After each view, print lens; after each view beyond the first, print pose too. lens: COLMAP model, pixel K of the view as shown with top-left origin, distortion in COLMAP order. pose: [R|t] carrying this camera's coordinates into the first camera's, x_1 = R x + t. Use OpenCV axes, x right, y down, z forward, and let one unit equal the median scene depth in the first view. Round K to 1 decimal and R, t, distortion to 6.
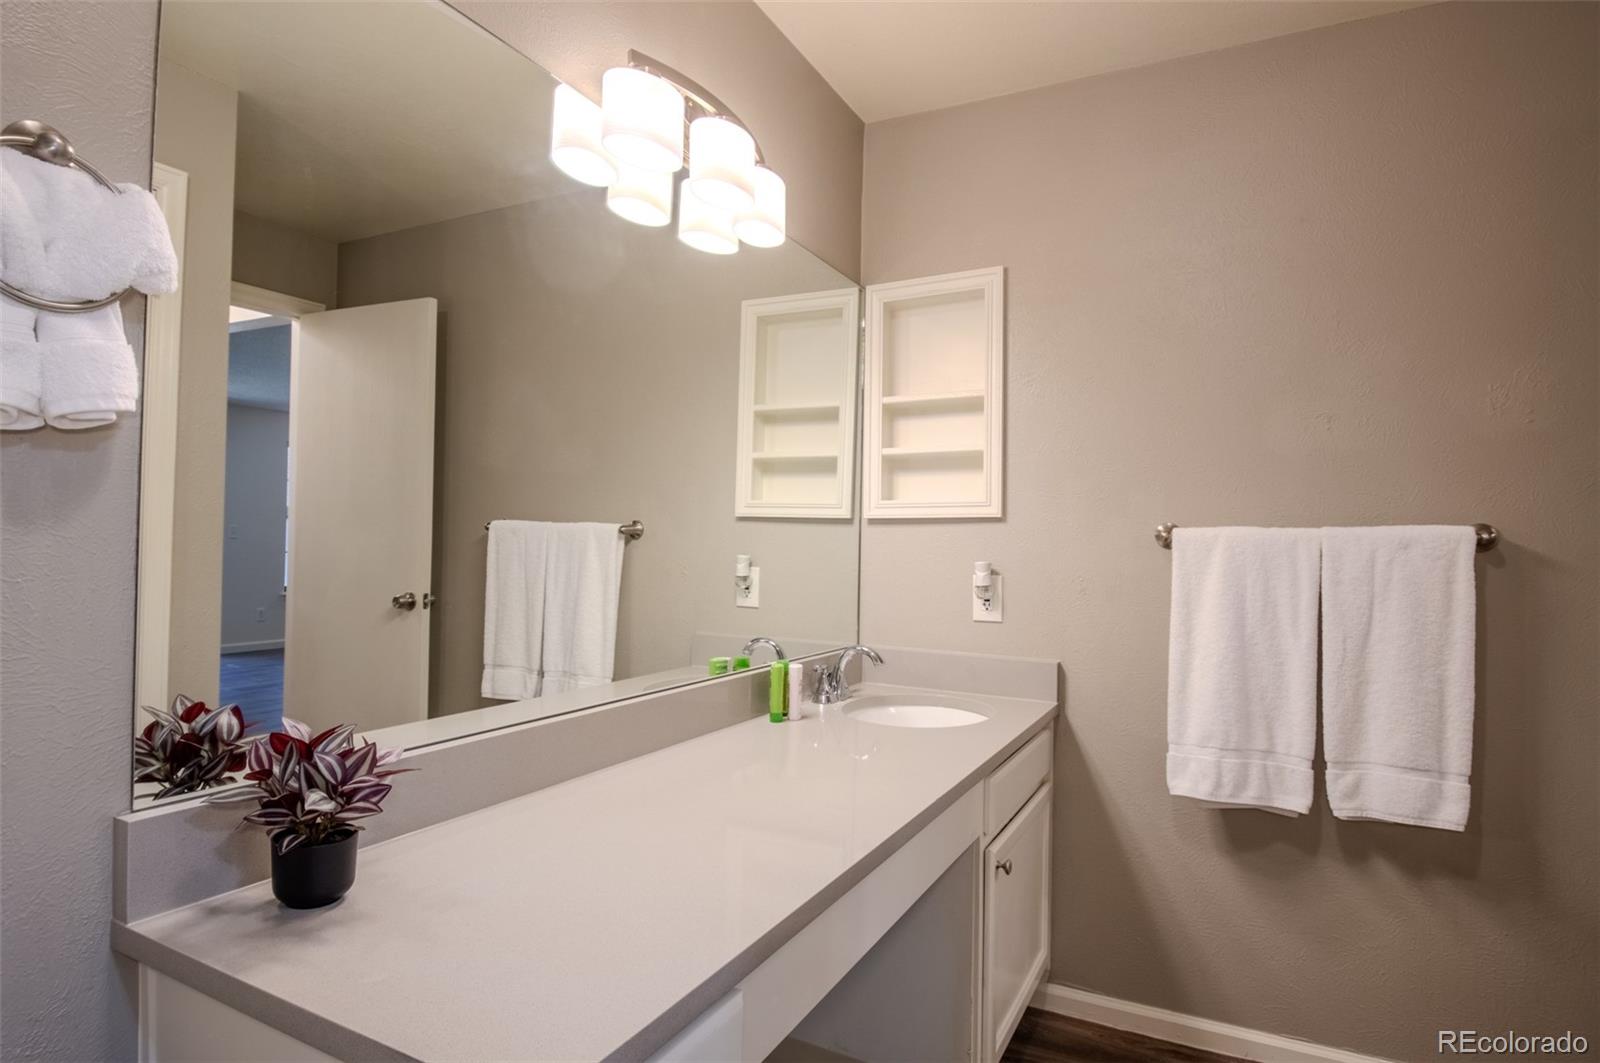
lens RADIAL K [[833.4, 0, 786.7], [0, 833.4, 520.3], [0, 0, 1]] dist [0.015099, -0.030100]
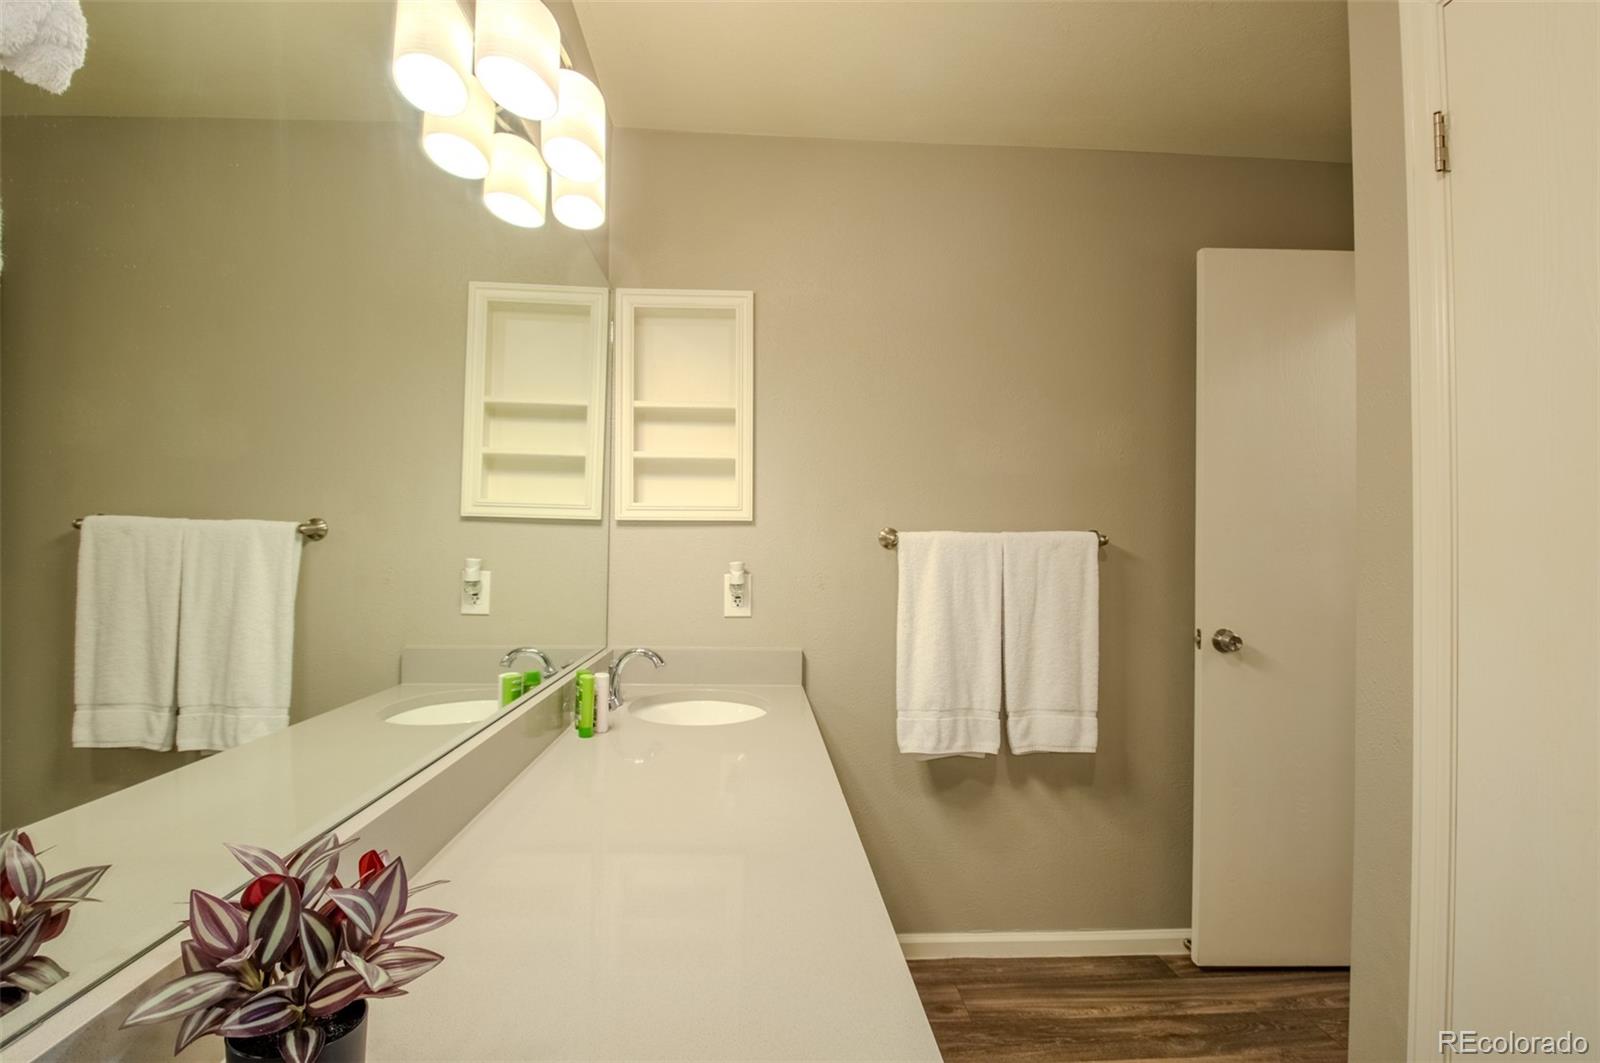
lens RADIAL K [[767.4, 0, 807.8], [0, 767.4, 524.3], [0, 0, 1]] dist [0.002491, -0.014025]
pose [[0.864893, 0.010709, 0.501842, -0.166287], [-0.012595, 0.999921, 0.000371, -0.000365], [-0.501798, -0.006641, 0.864959, 0.086658]]
